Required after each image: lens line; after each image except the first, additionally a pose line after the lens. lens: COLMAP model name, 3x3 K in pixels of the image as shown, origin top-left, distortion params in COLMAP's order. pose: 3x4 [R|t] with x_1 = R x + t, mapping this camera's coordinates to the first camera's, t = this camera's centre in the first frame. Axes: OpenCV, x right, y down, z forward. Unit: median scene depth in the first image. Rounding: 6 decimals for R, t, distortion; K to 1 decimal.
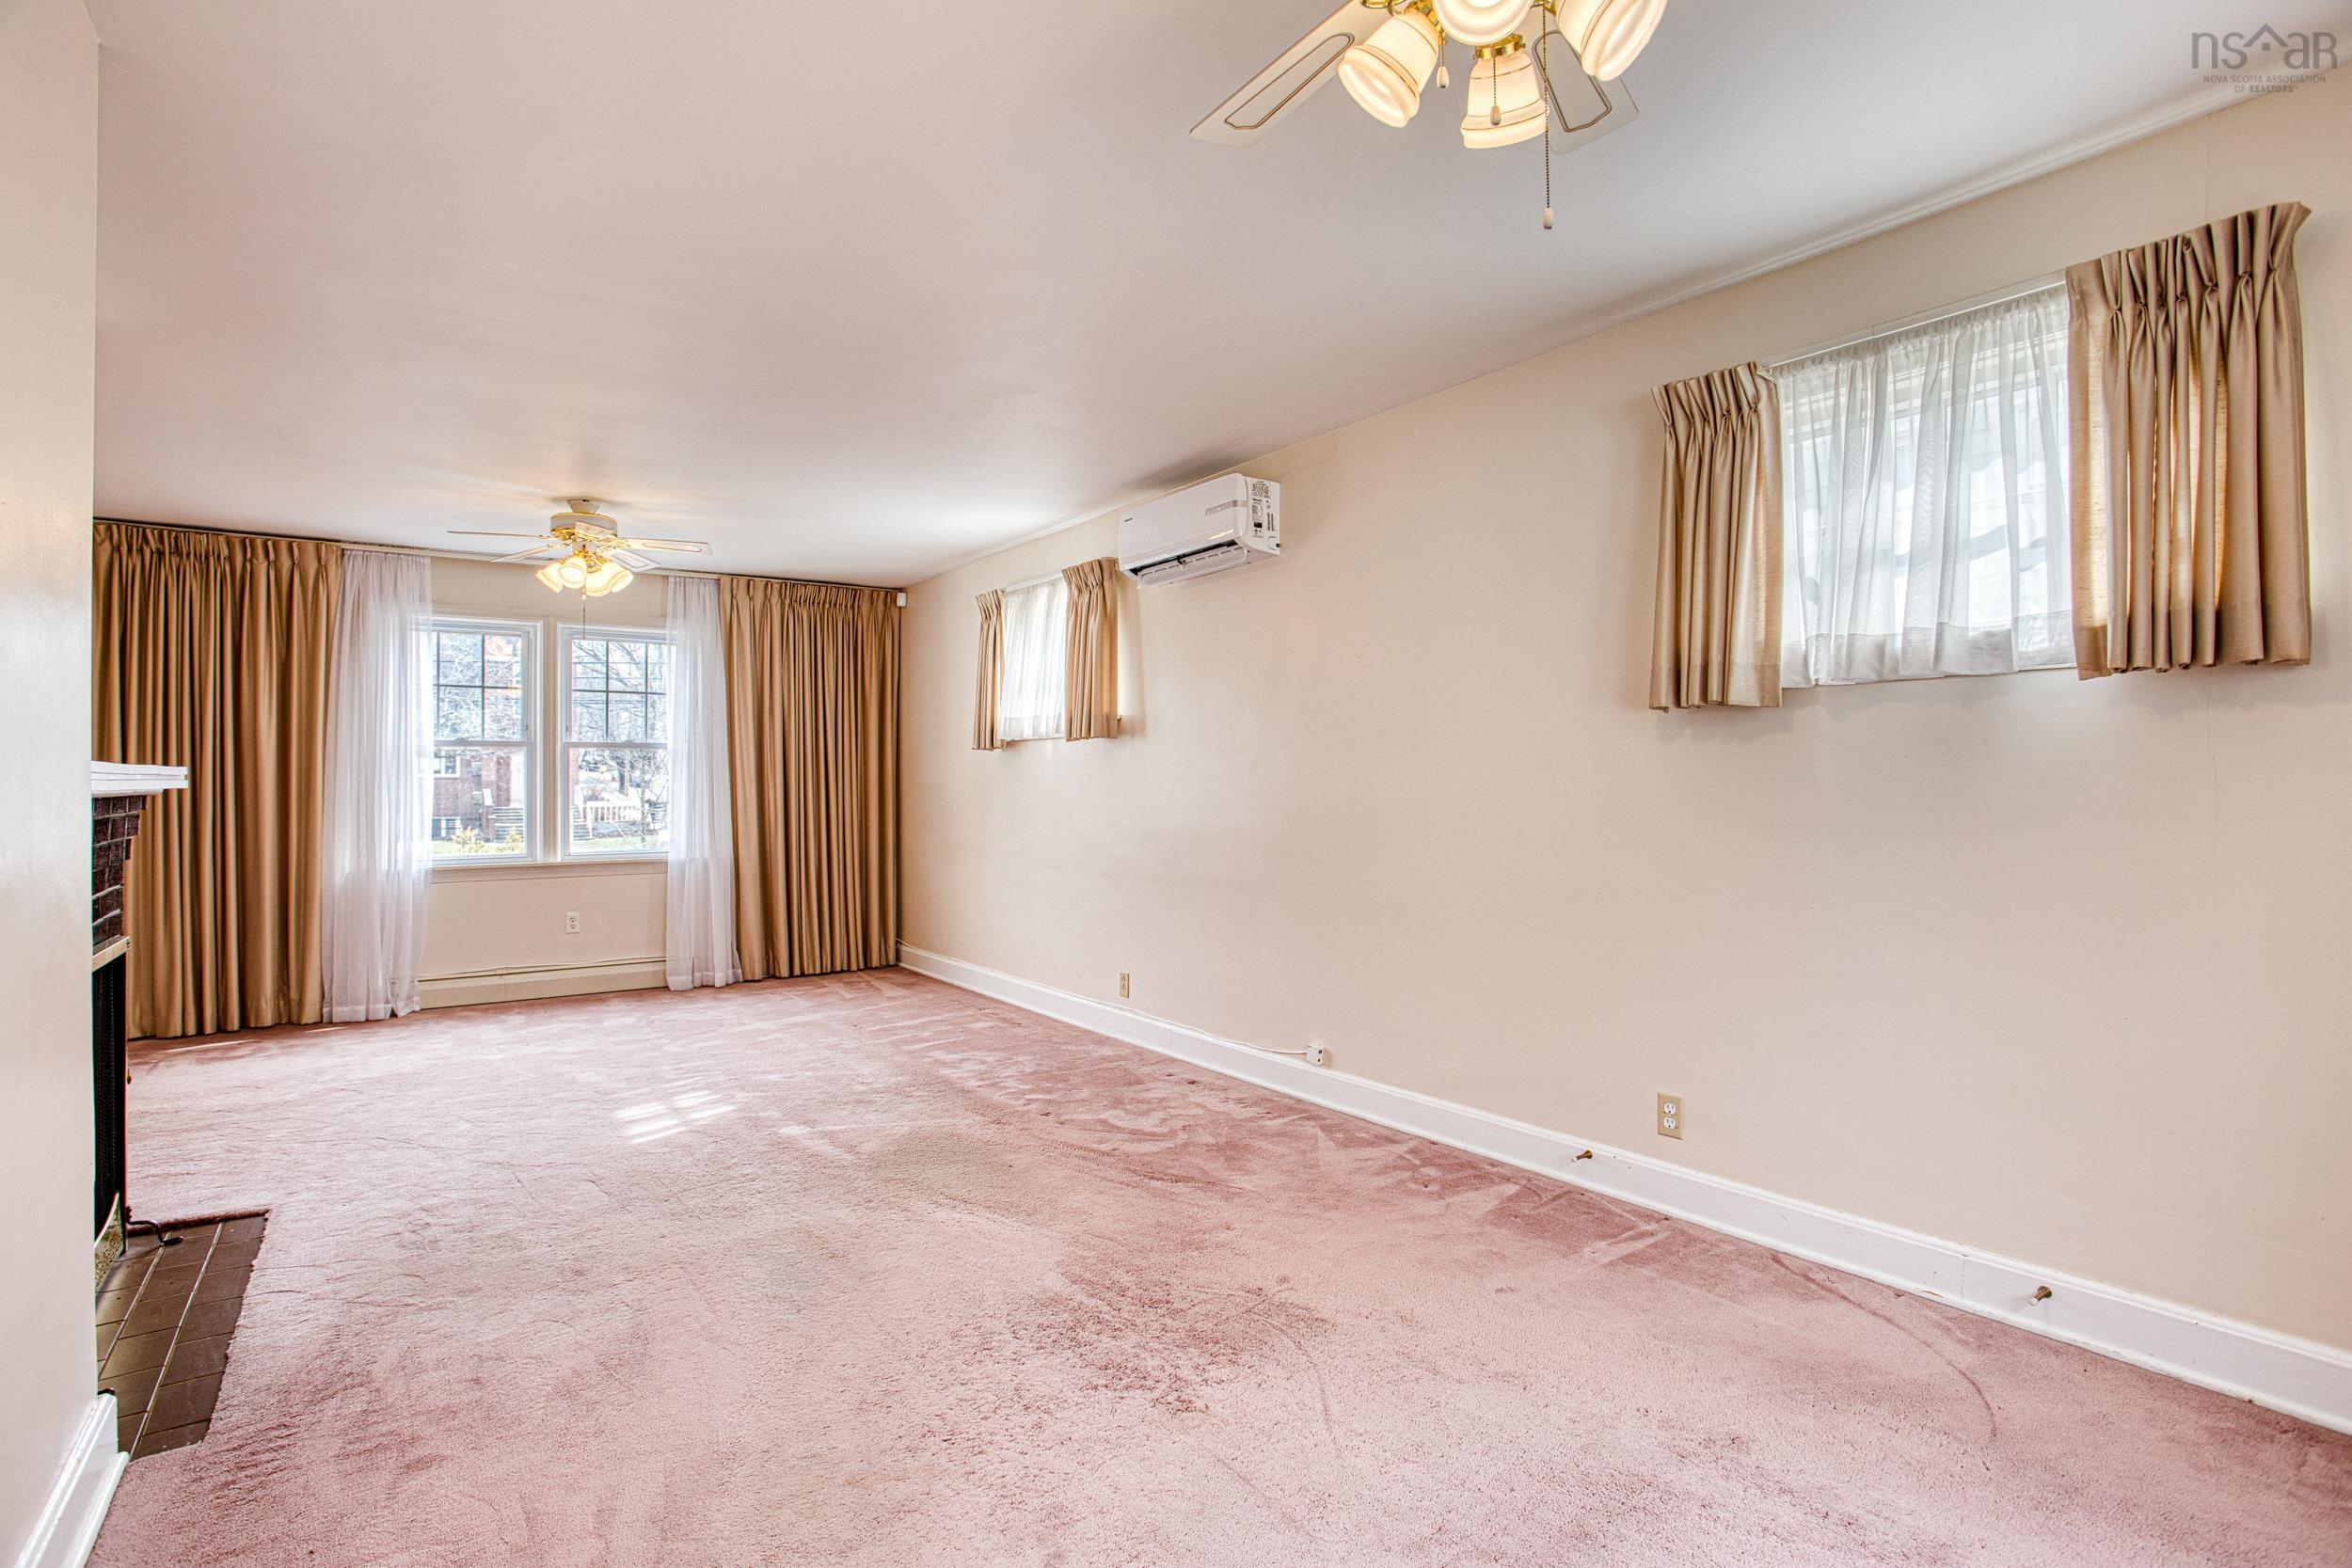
lens RADIAL K [[1268.6, 0, 1045.1], [0, 1268.6, 776.4], [0, 0, 1]] dist [0.140870, -0.060393]
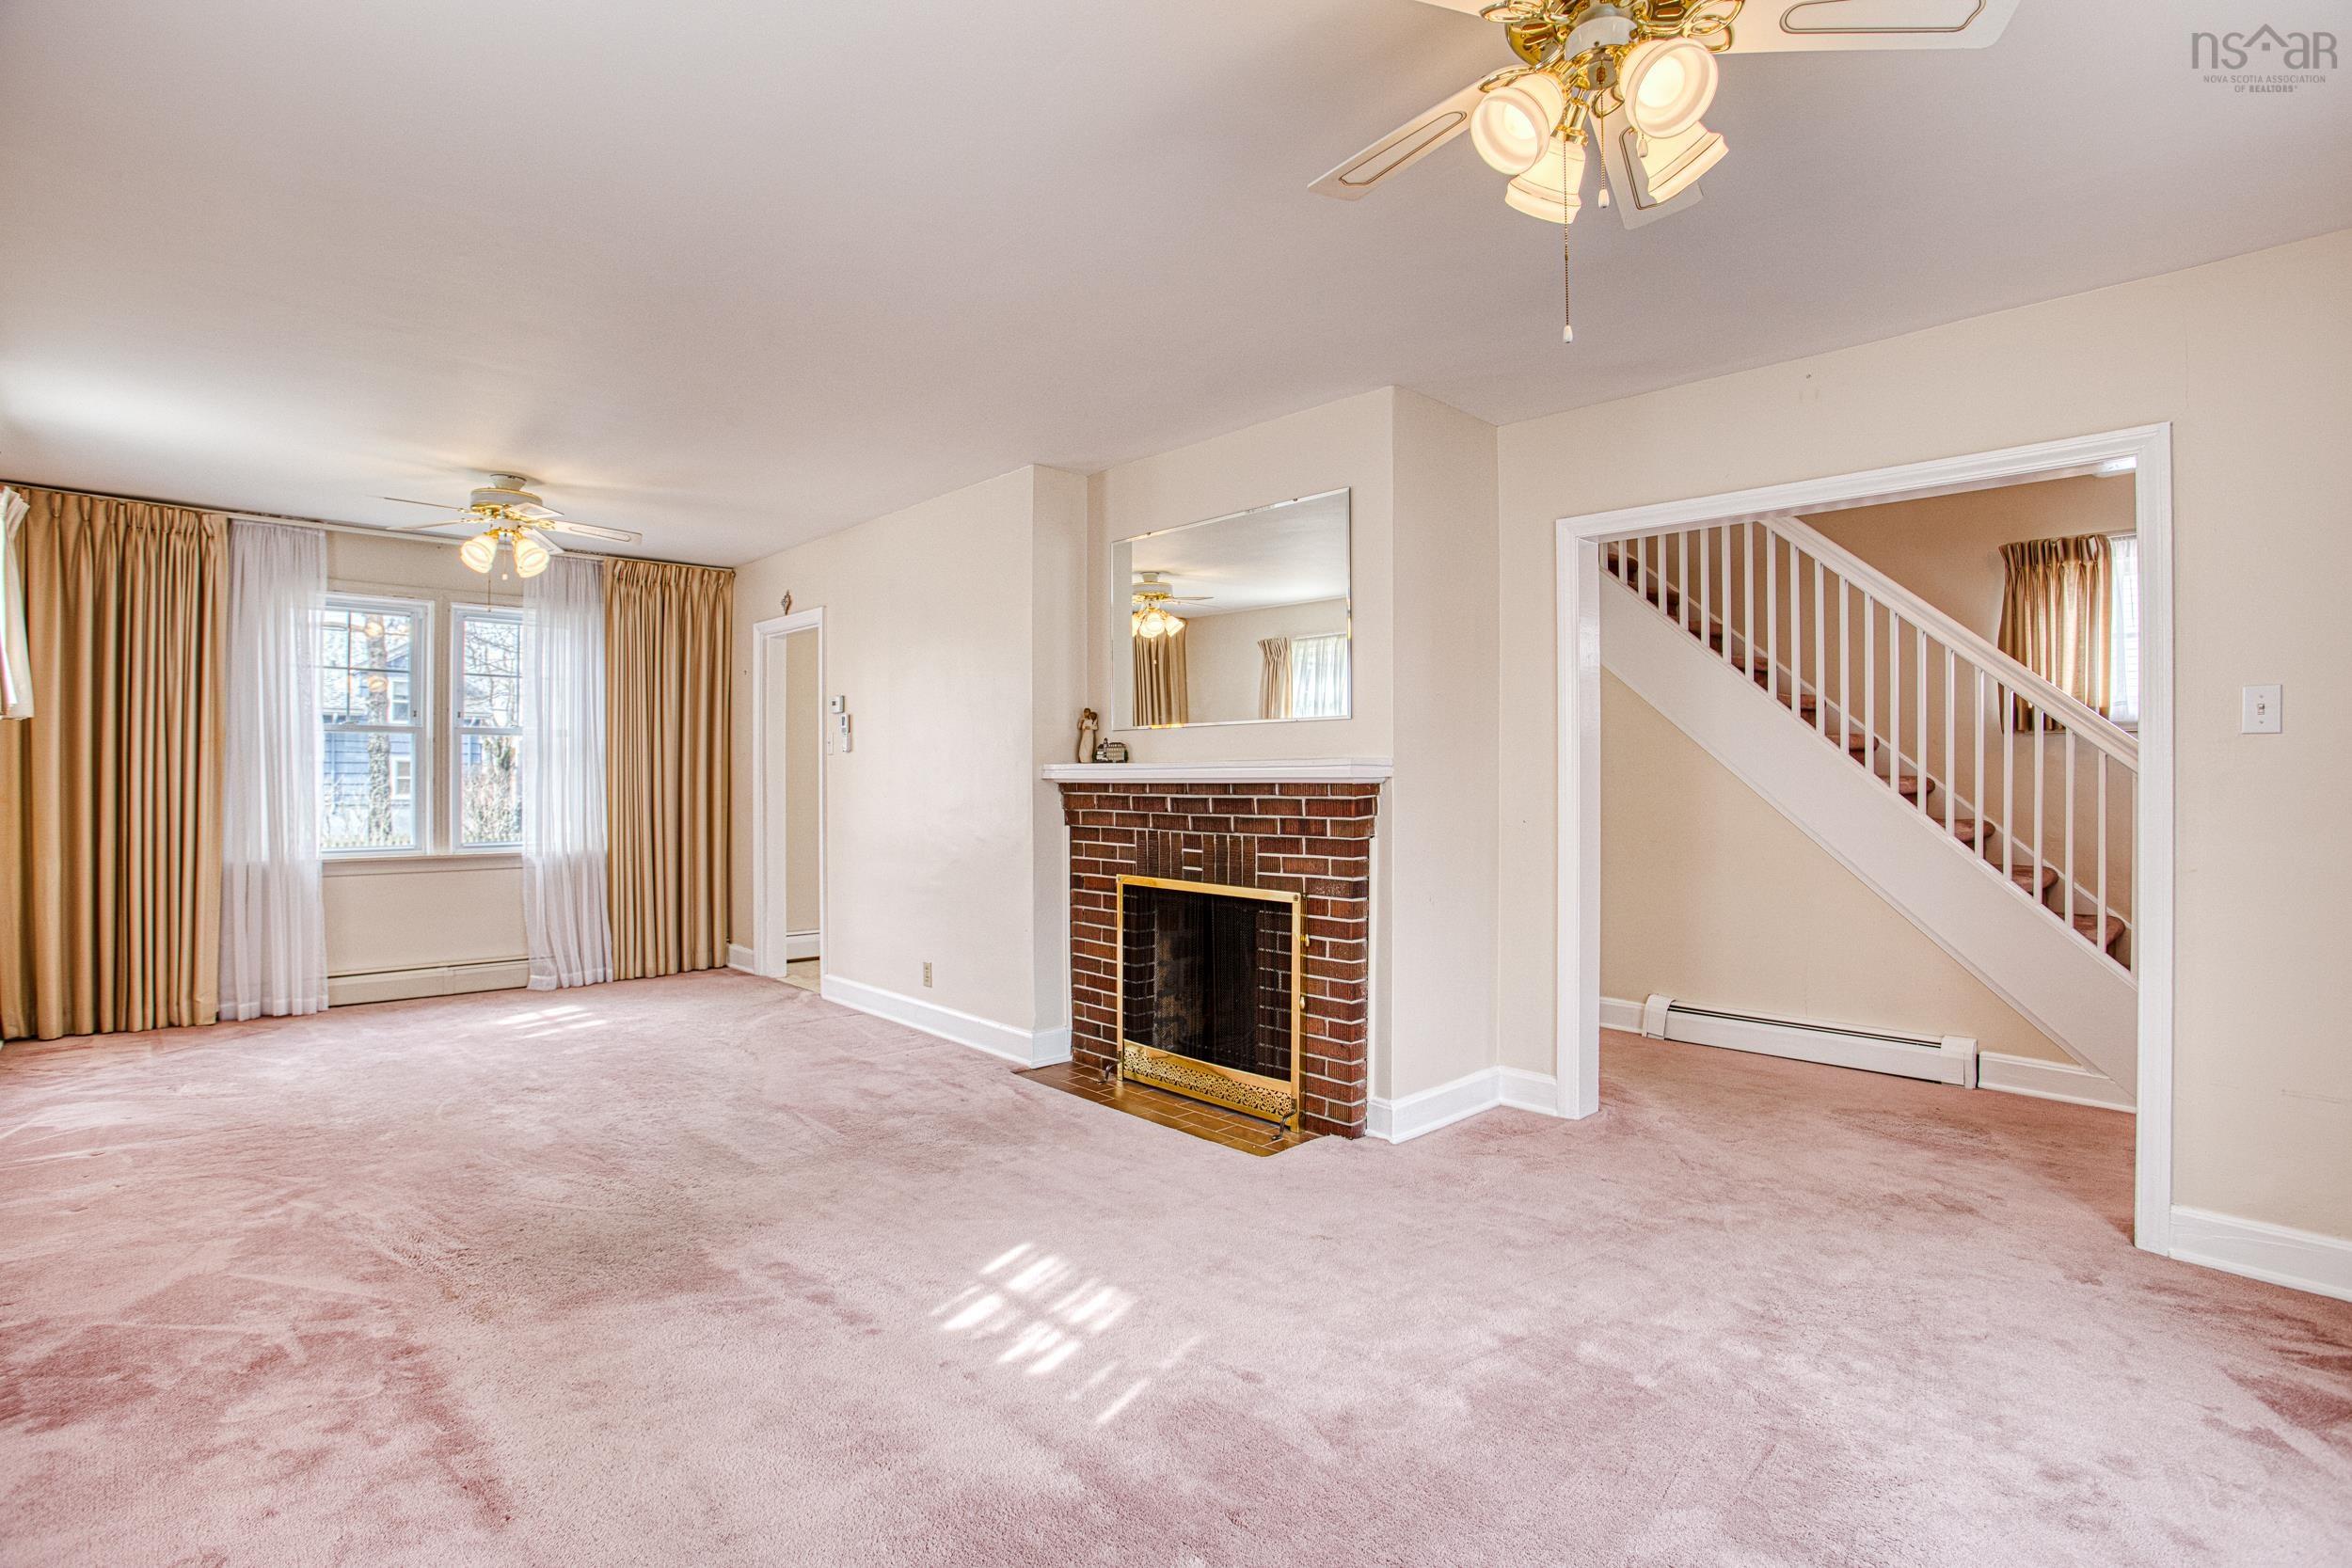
lens RADIAL K [[1156.1, 0, 1172.4], [0, 1156.1, 786.4], [0, 0, 1]] dist [-0.086269, 0.037409]
pose [[-0.973383, 0.003908, -0.229153, -0.162182], [0.003483, 0.999991, 0.002263, 0.007859], [0.229160, 0.001405, -0.973388, 1.103496]]
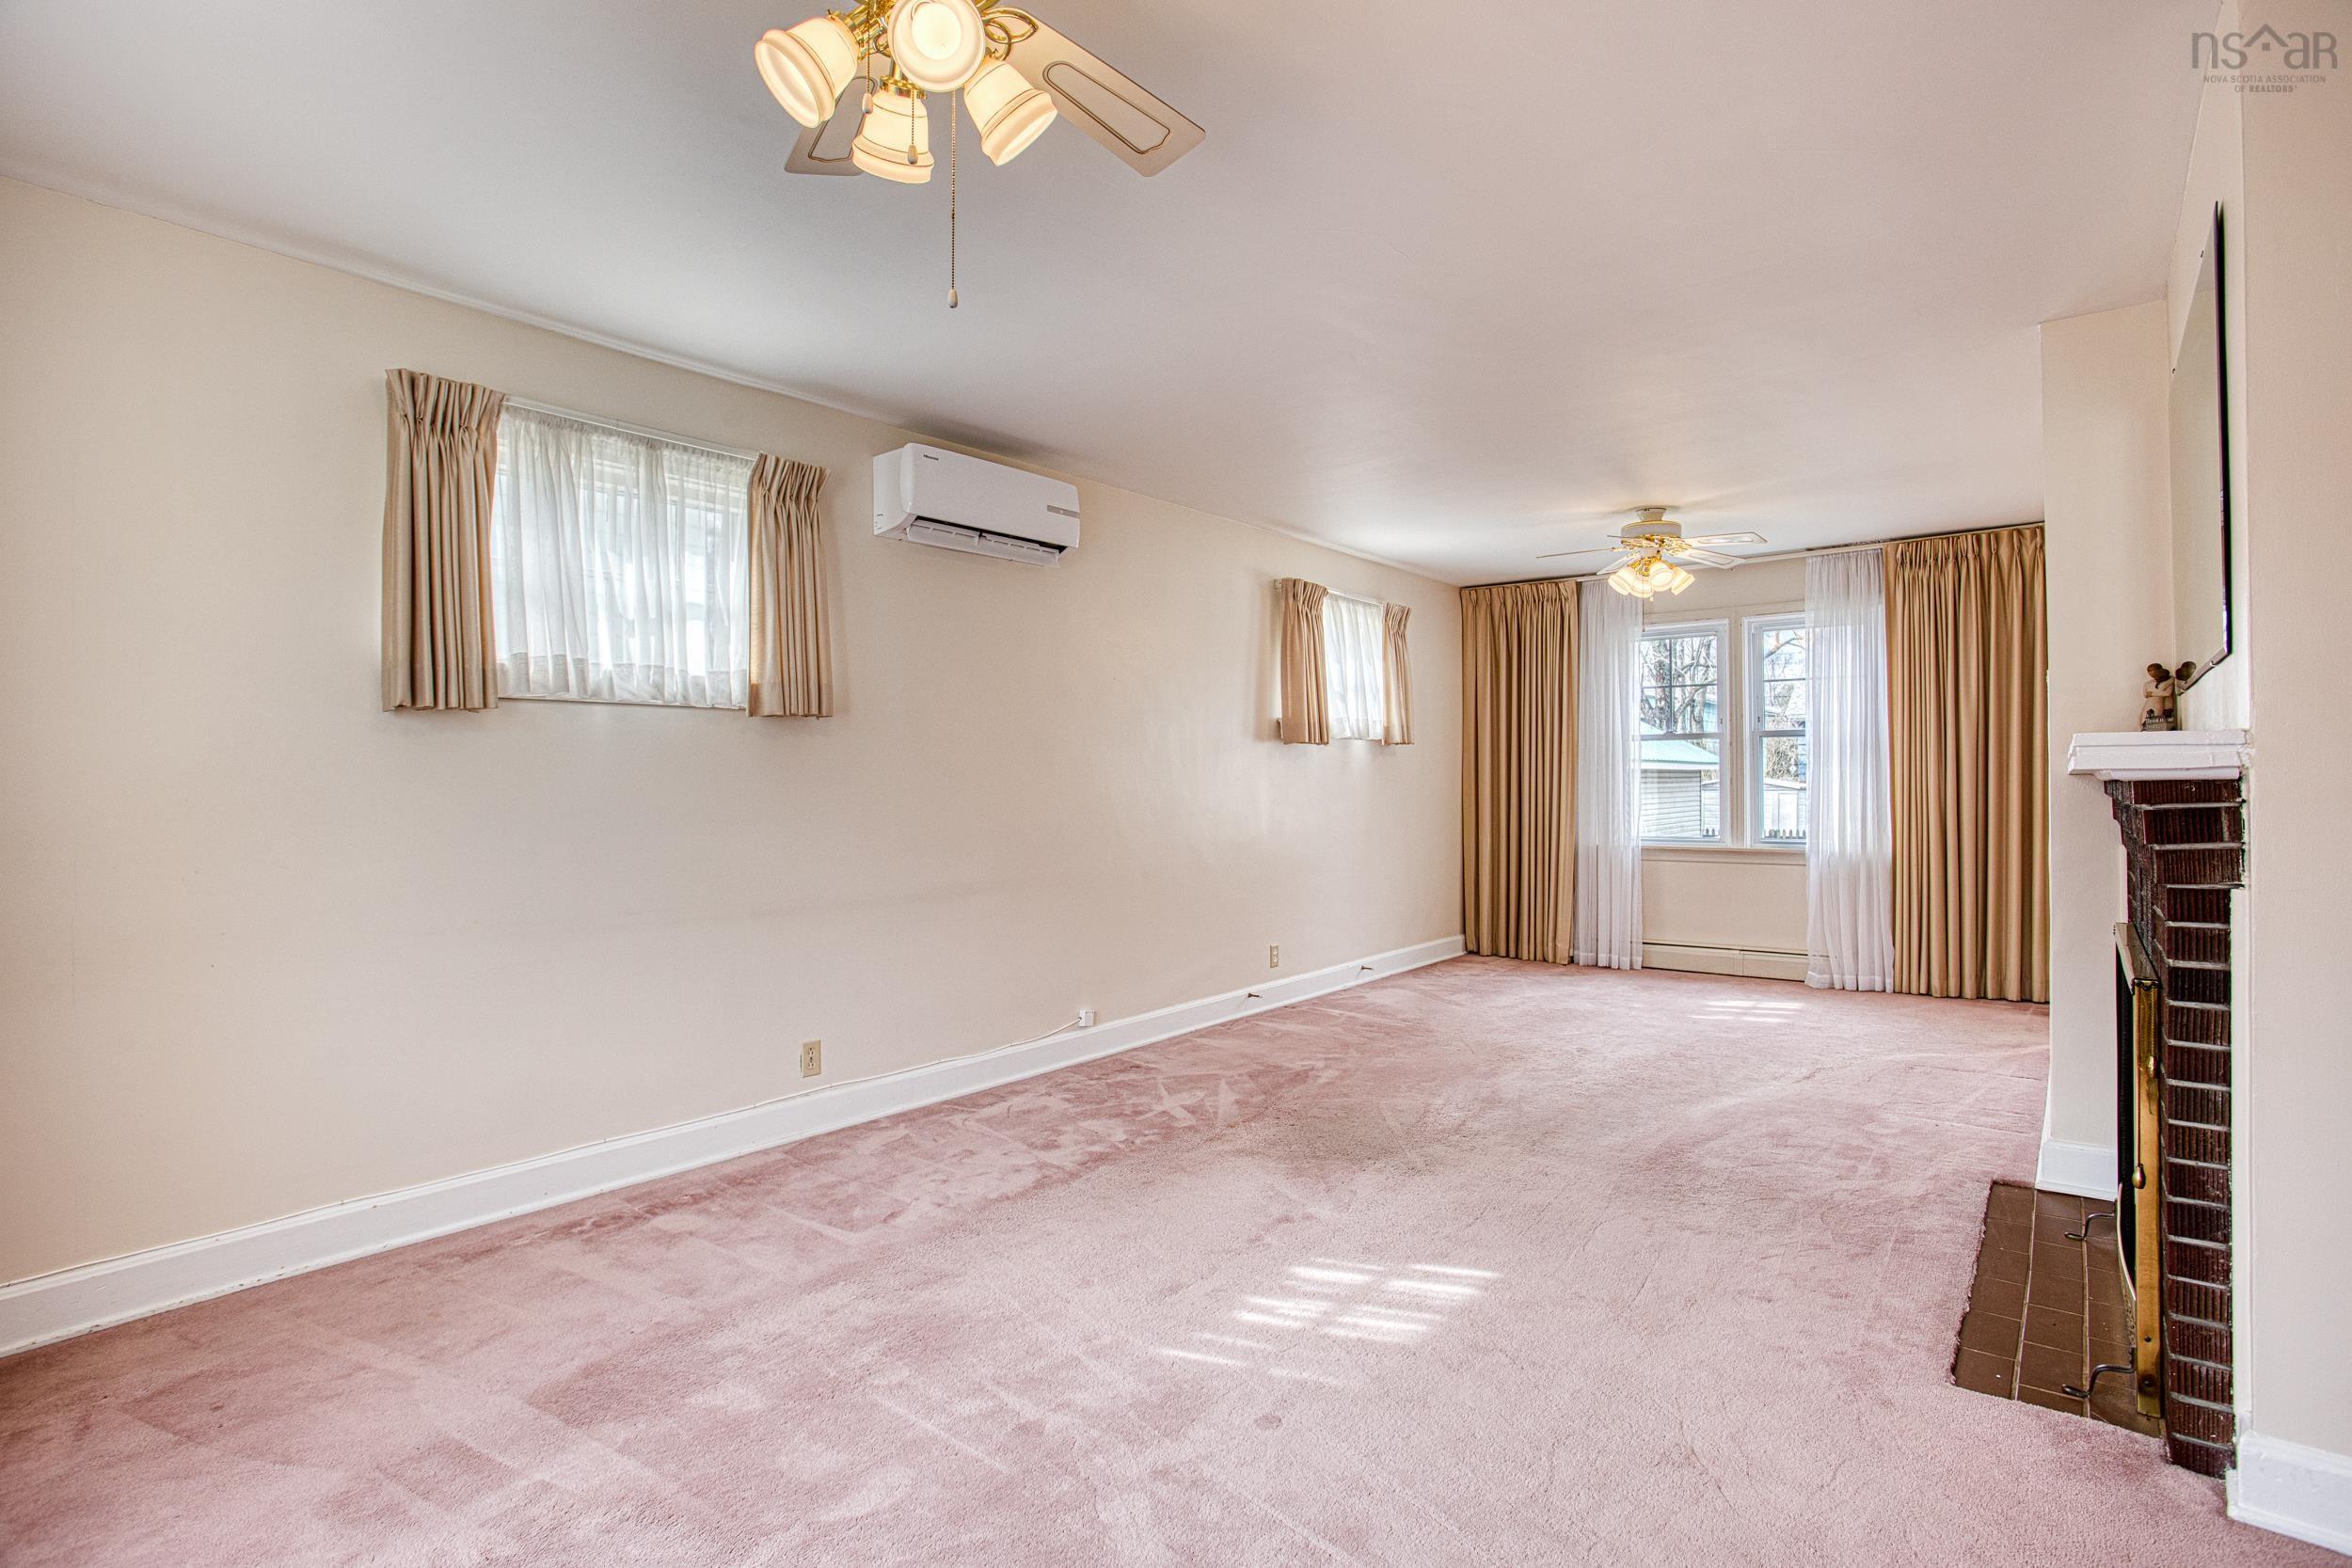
lens RADIAL K [[1156.1, 0, 1172.4], [0, 1156.1, 786.4], [0, 0, 1]] dist [-0.086269, 0.037409]
pose [[-0.350809, 0.004939, 0.936434, -0.552103], [0.004832, 0.999982, -0.003464, 0.009302], [-0.936435, 0.003310, -0.350826, 0.914460]]
